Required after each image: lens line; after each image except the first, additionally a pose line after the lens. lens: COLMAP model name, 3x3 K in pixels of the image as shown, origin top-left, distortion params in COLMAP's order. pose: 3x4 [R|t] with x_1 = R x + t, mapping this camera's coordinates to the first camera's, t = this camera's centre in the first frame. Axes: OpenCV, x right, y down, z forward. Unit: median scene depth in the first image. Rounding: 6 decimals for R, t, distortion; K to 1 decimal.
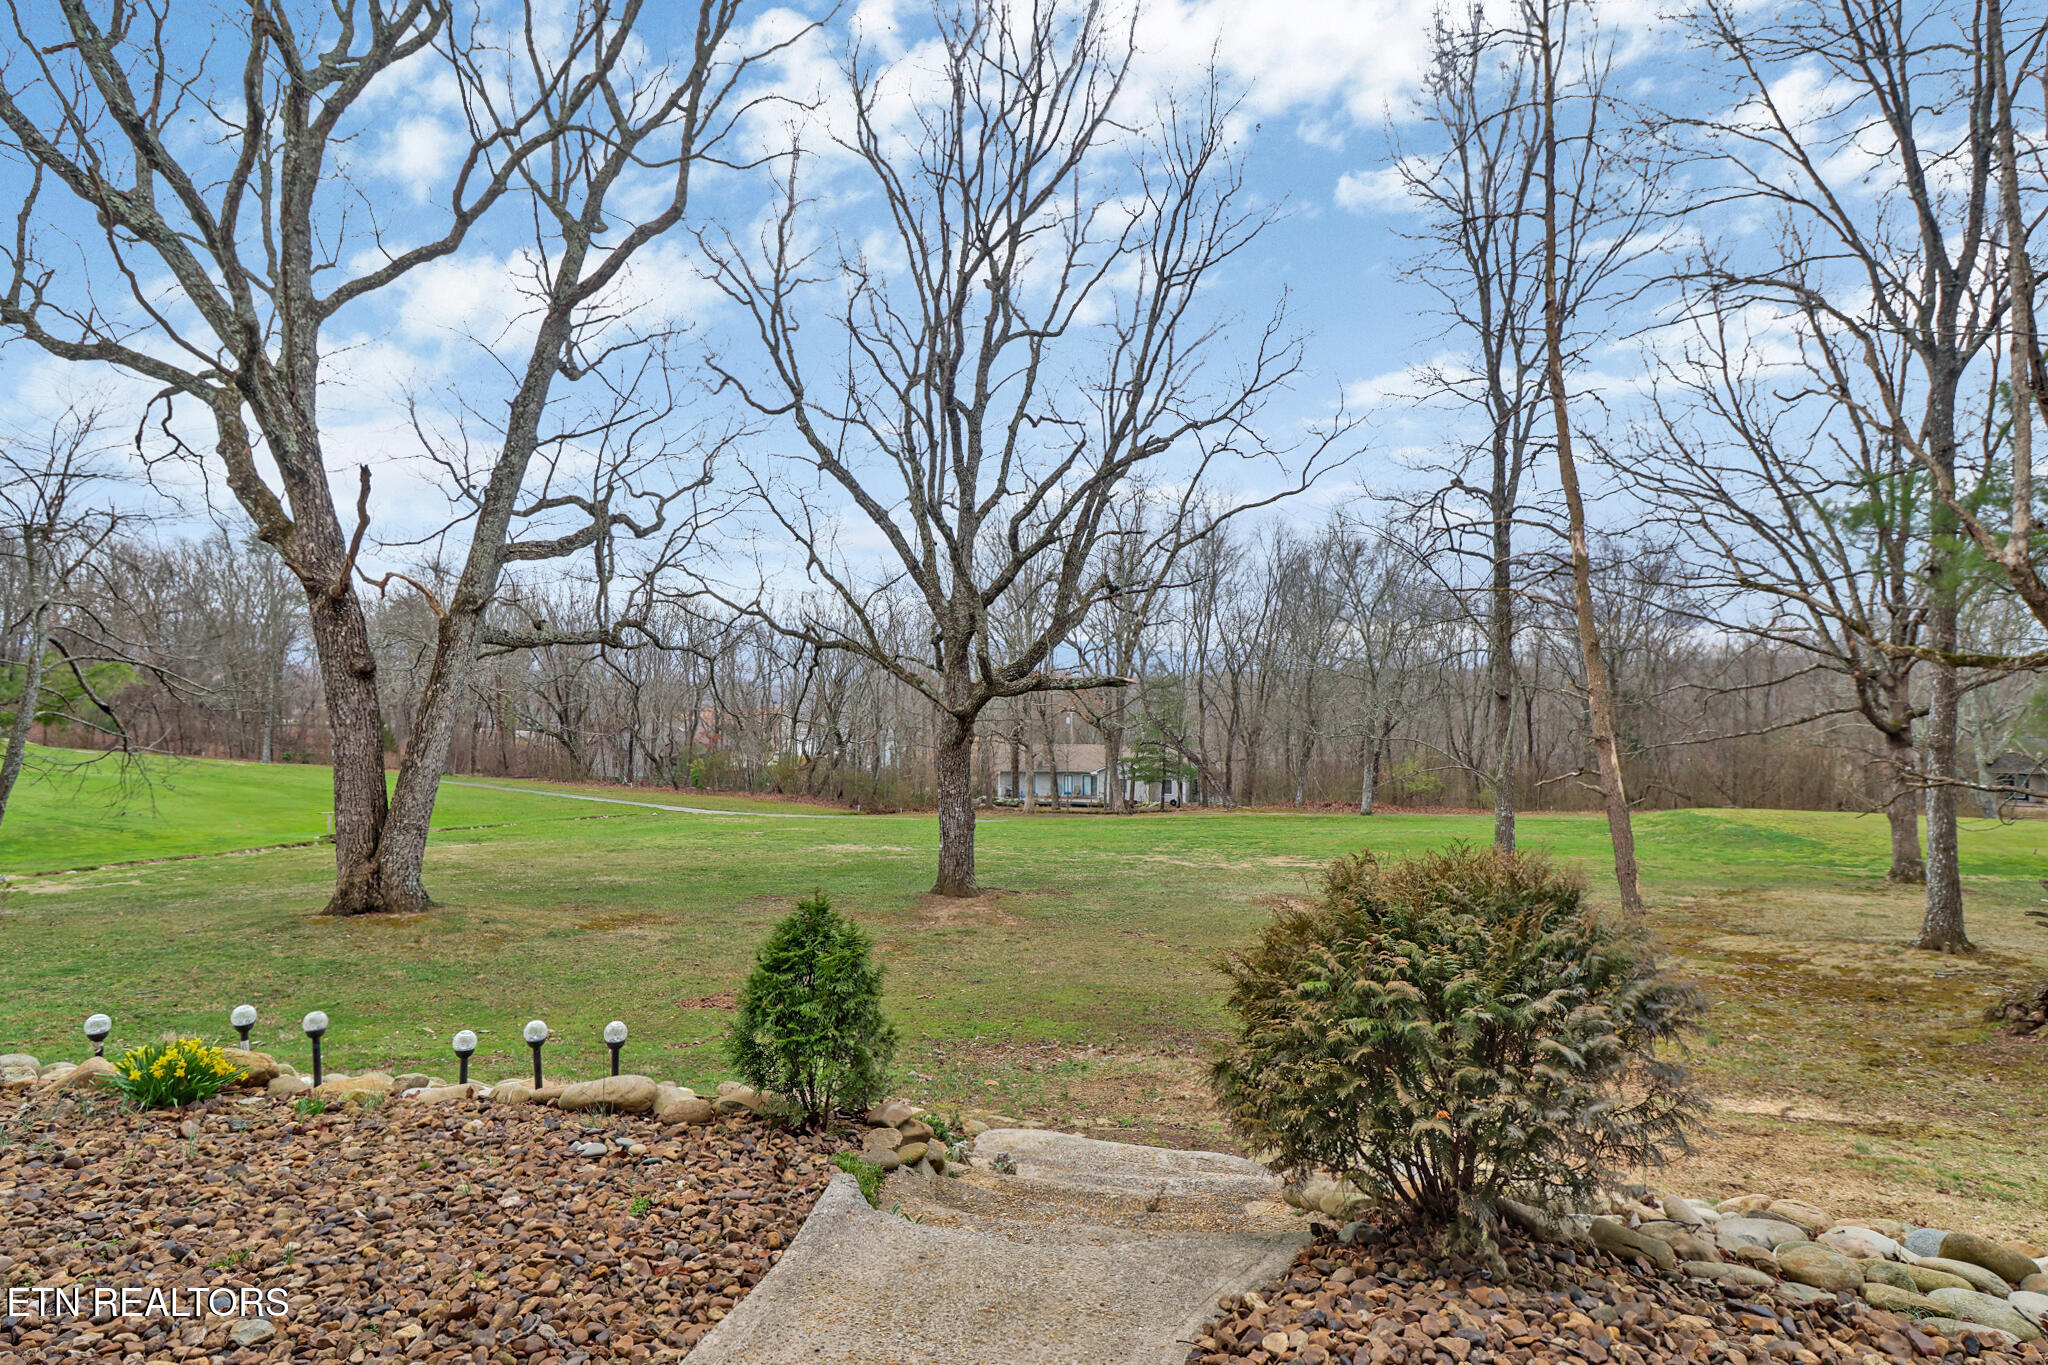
lens RADIAL K [[1077.9, 0, 1011.1], [0, 1077.9, 683.7], [0, 0, 1]] dist [-0.017361, -0.001319]
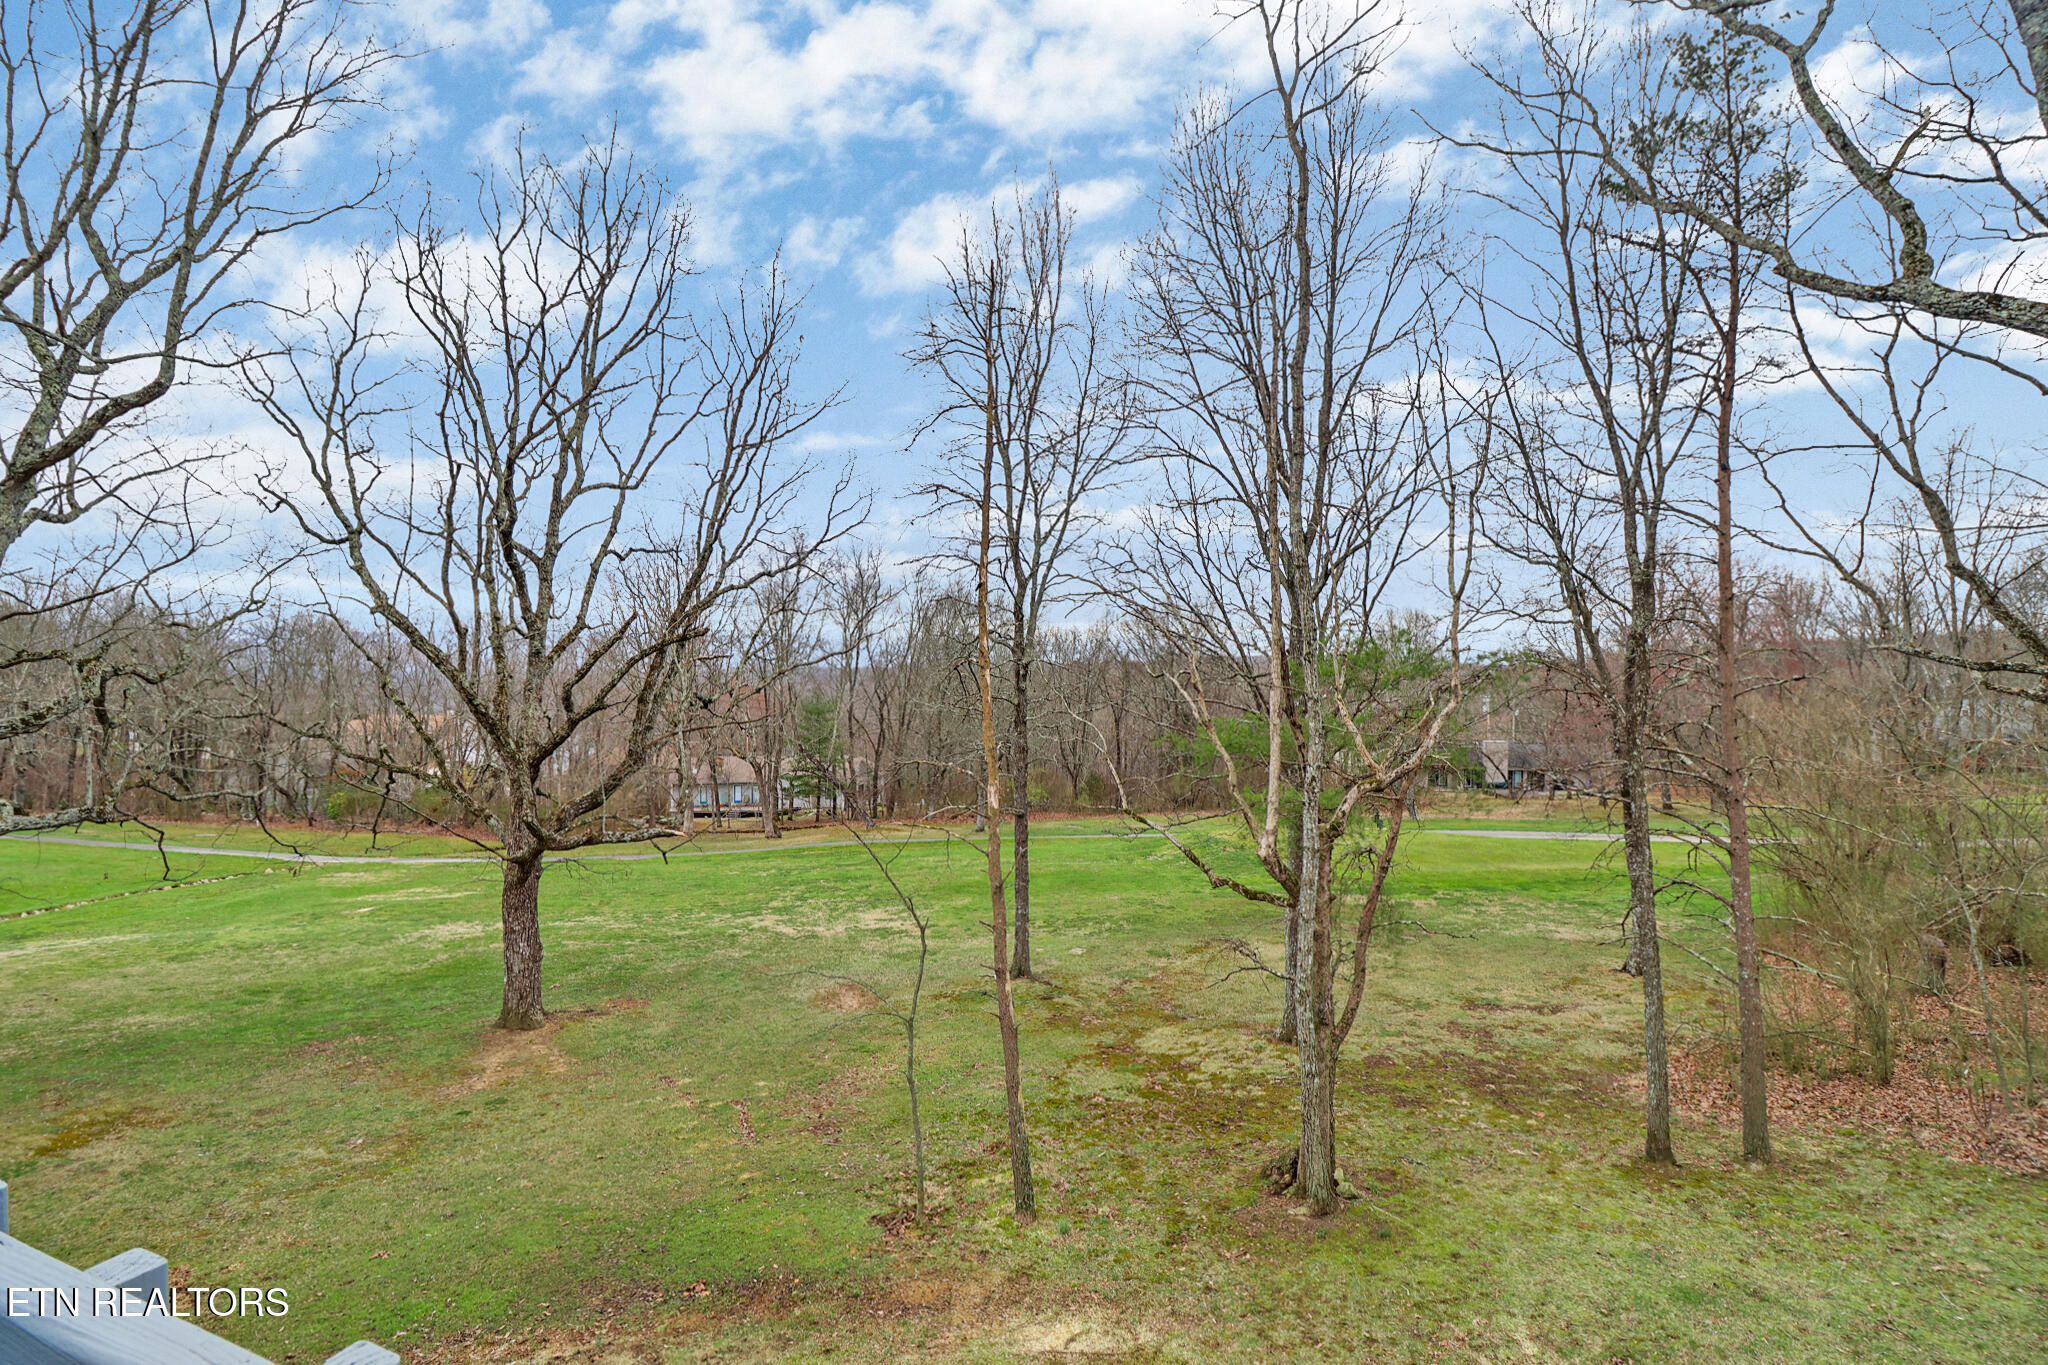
lens RADIAL K [[948.9, 0, 1021.5], [0, 948.9, 662.7], [0, 0, 1]] dist [-0.016817, -0.002857]
pose [[0.948989, 0.007752, 0.315215, 0.117152], [-0.004179, 0.999919, -0.012009, -0.144262], [-0.315283, 0.010079, 0.948944, -0.017111]]
